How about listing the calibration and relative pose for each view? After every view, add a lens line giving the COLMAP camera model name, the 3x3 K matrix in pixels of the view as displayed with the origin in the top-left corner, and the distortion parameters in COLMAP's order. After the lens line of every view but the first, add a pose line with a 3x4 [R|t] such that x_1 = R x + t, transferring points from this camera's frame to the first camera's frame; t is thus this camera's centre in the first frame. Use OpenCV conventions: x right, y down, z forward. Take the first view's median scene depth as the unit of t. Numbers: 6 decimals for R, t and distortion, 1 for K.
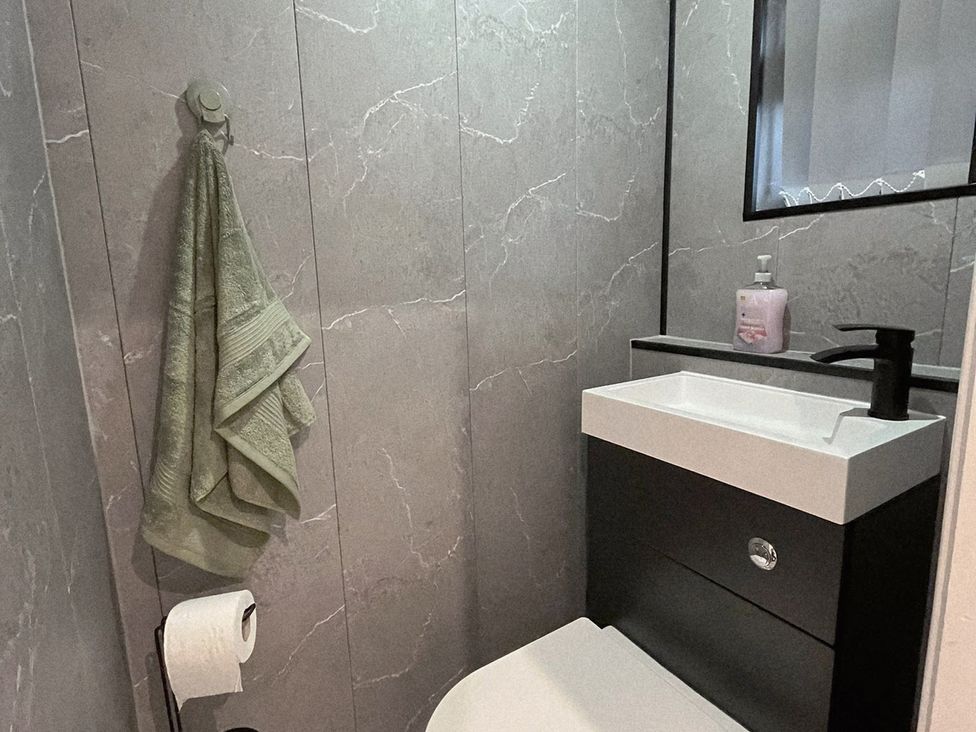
lens RADIAL K [[531.1, 0, 488.0], [0, 531.1, 366.0], [0, 0, 1]] dist [-0.001061, -0.001108]
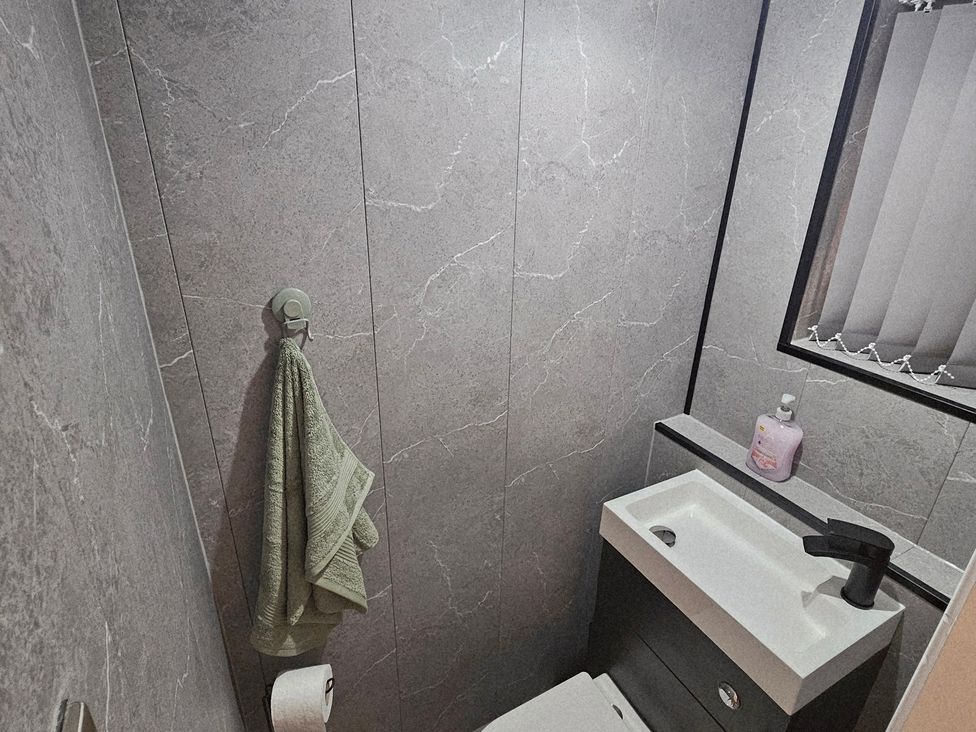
lens RADIAL K [[531.1, 0, 488.0], [0, 531.1, 366.0], [0, 0, 1]] dist [-0.001061, -0.001108]
pose [[0.996703, 0.071166, -0.038963, -0.049812], [-0.060172, 0.970516, 0.233405, -0.514957], [0.054424, -0.230291, 0.971599, -0.063352]]
